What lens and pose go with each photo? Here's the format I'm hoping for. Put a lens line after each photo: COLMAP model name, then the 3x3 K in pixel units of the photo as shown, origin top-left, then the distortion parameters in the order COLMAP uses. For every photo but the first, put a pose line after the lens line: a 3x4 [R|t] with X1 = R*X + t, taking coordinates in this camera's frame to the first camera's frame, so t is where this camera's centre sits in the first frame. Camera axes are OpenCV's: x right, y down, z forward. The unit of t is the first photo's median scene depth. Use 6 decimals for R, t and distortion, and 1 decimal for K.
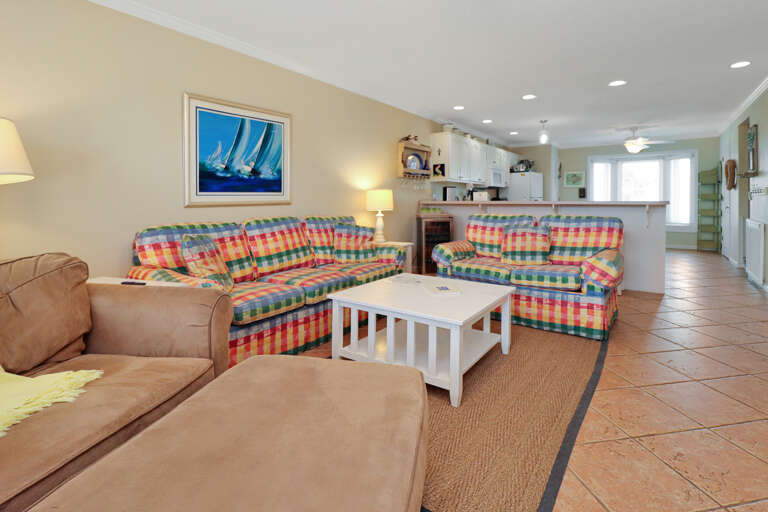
lens RADIAL K [[379.3, 0, 391.5], [0, 379.3, 208.1], [0, 0, 1]] dist [-0.007154, -0.004922]
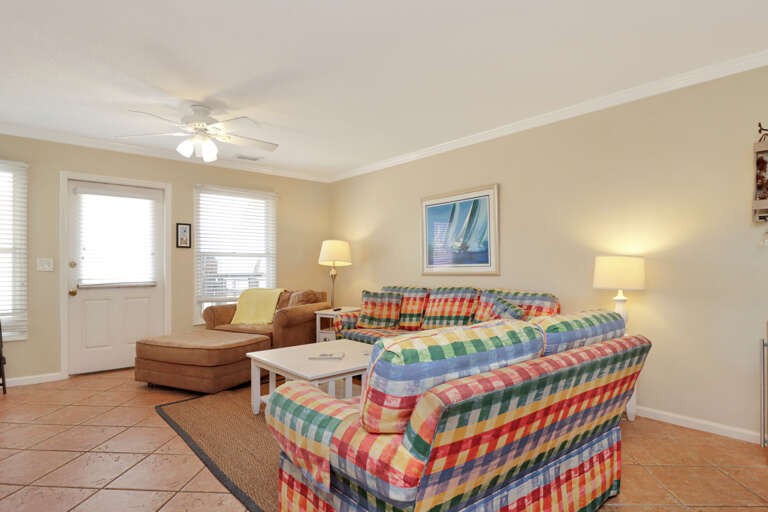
lens RADIAL K [[436.4, 0, 383.2], [0, 436.4, 271.1], [0, 0, 1]] dist [-0.017703, -0.001440]
pose [[-0.255450, 0.006389, -0.966801, 0.903668], [-0.019924, 0.999731, 0.011871, -0.029206], [0.966617, 0.022295, -0.255254, 1.015165]]
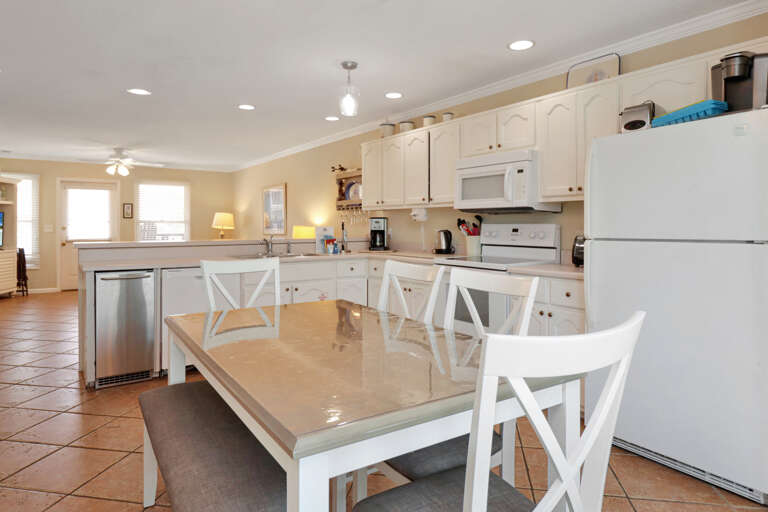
lens RADIAL K [[468.8, 0, 369.3], [0, 468.8, 232.4], [0, 0, 1]] dist [-0.009330, 0.000971]
pose [[-0.363723, 0.012227, -0.931427, 1.583239], [-0.020543, 0.999565, 0.021144, -0.077103], [0.931280, 0.026825, -0.363314, 2.148861]]
